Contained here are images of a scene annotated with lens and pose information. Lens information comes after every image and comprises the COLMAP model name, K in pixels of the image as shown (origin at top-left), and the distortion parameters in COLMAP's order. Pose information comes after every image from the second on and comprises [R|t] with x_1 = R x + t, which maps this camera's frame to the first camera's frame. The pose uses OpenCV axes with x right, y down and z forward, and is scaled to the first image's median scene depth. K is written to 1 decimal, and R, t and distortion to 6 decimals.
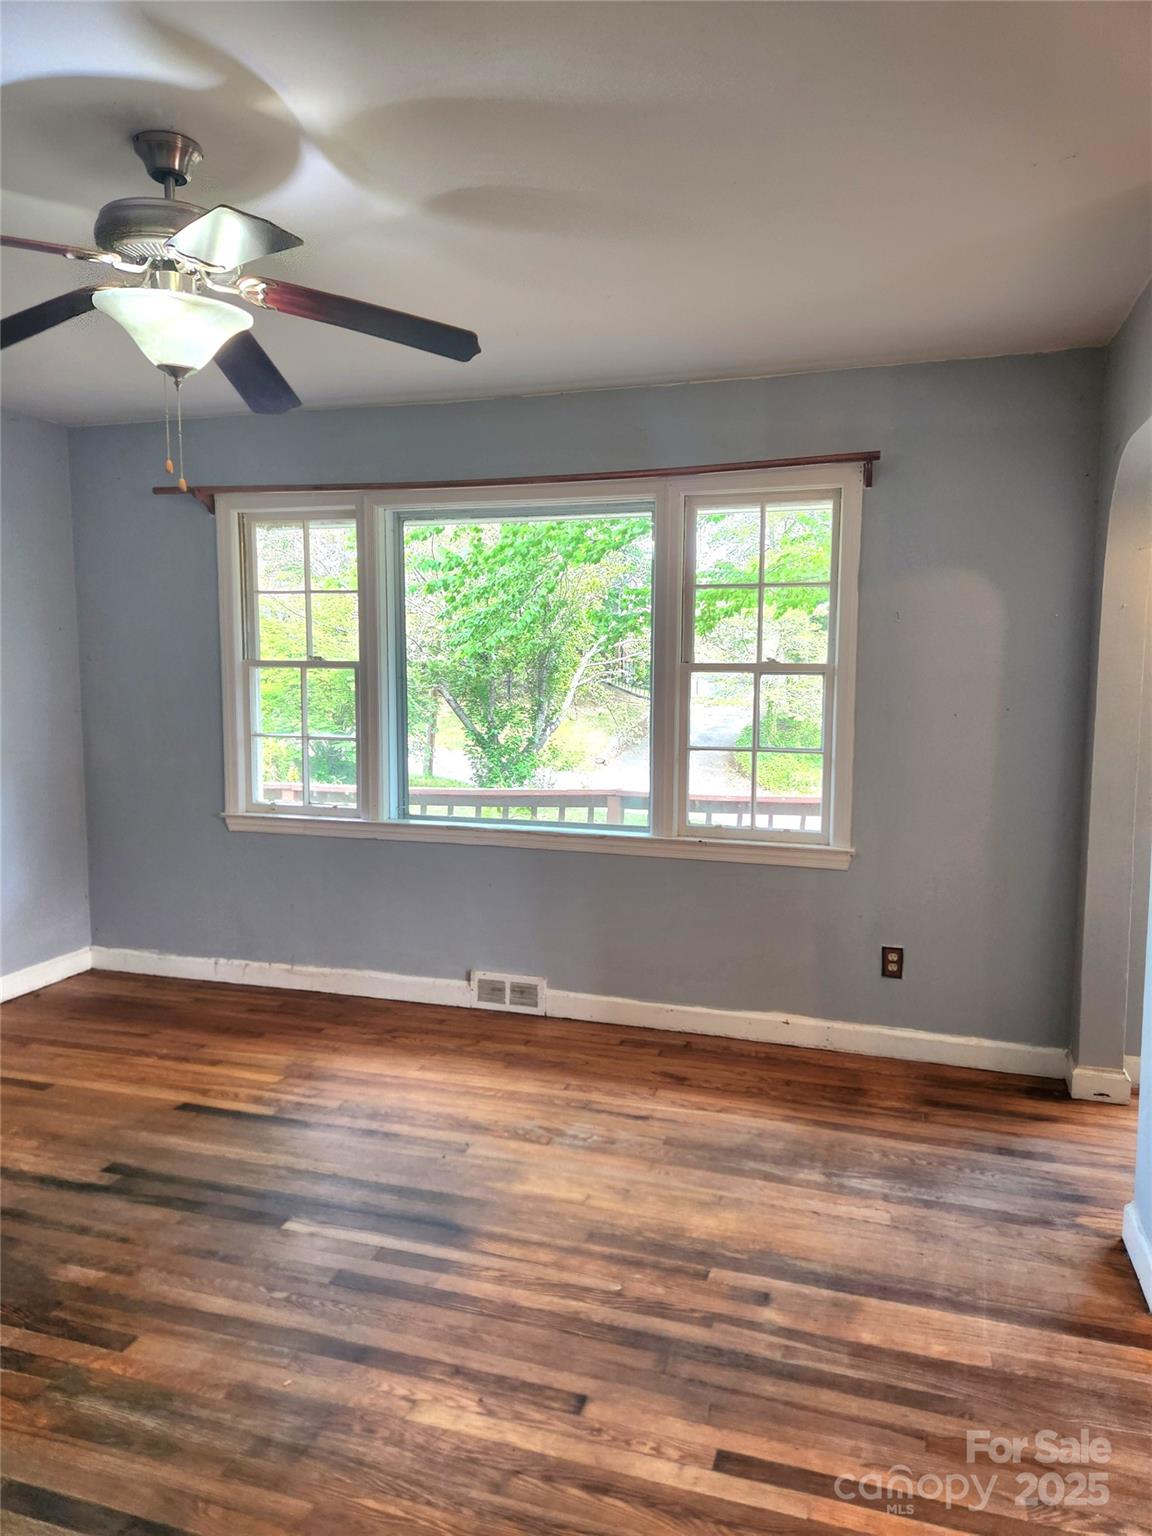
lens RADIAL K [[1044.8, 0, 576.8], [0, 1044.8, 762.7], [0, 0, 1]] dist [0.052571, -0.039297]
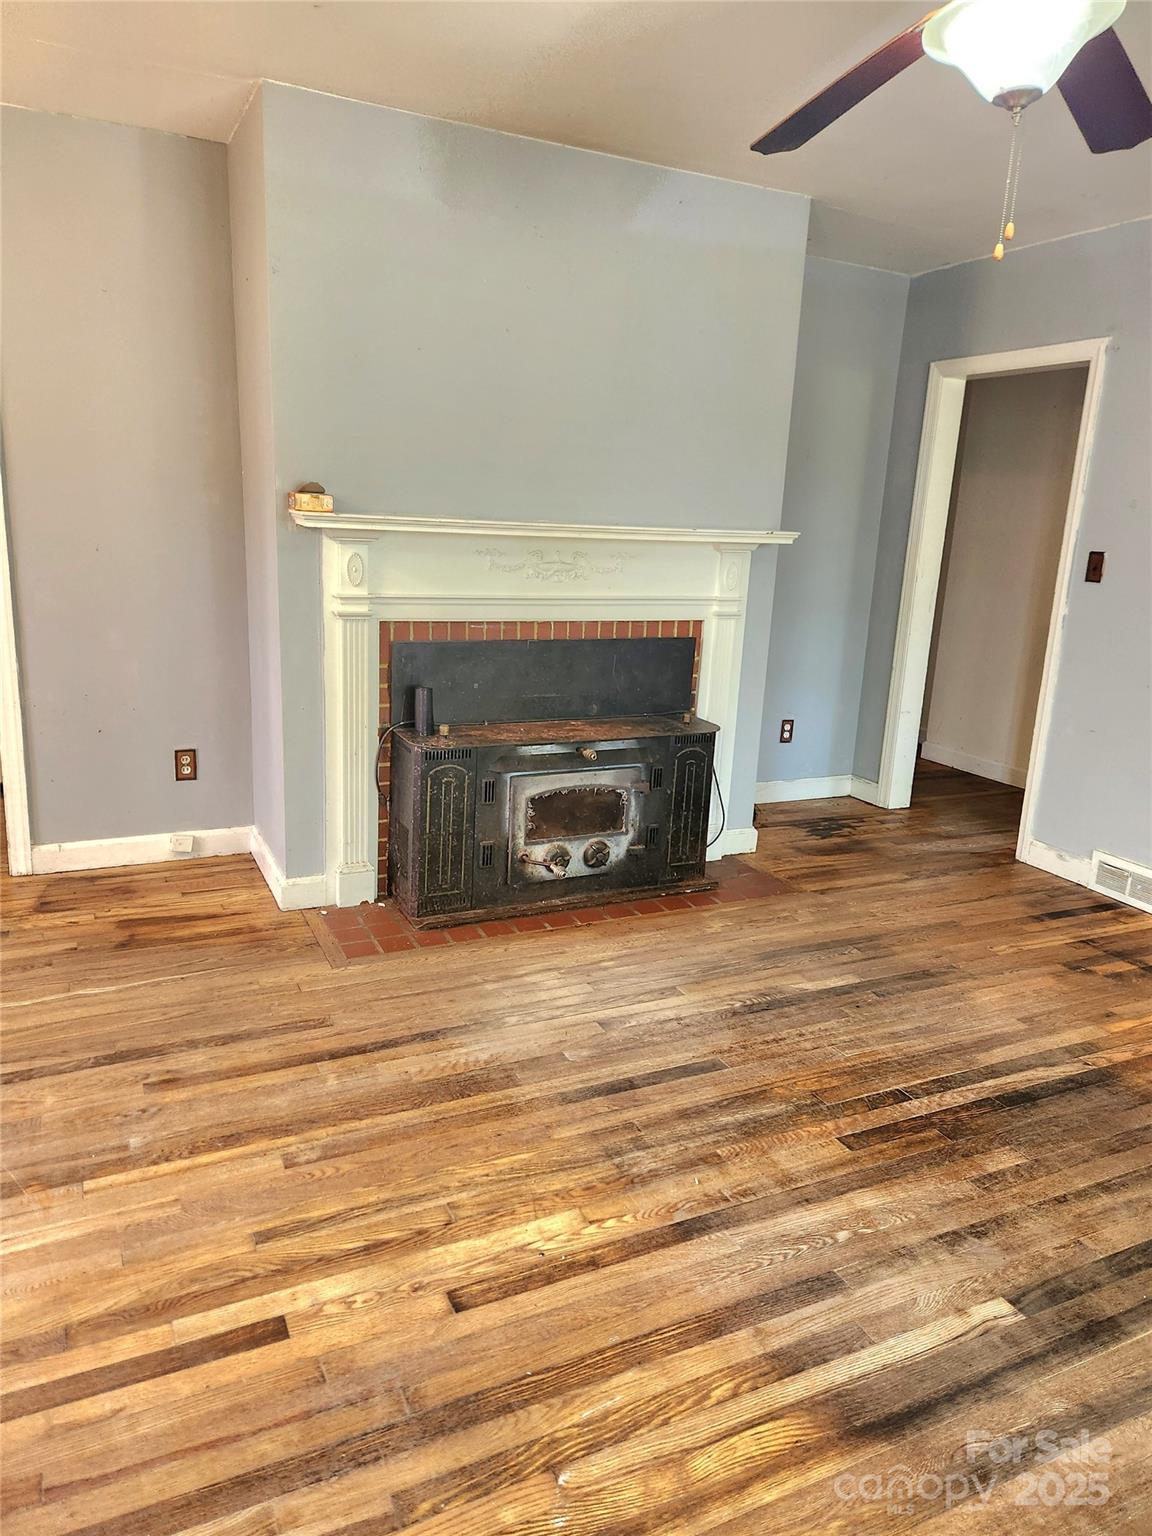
lens RADIAL K [[1044.8, 0, 576.0], [0, 1044.8, 768.3], [0, 0, 1]] dist [0.052571, -0.039297]
pose [[-0.726819, 0.131963, -0.674032, 0.460249], [-0.116943, 0.943262, 0.310774, -0.108483], [0.676800, 0.304700, -0.670149, 1.492900]]
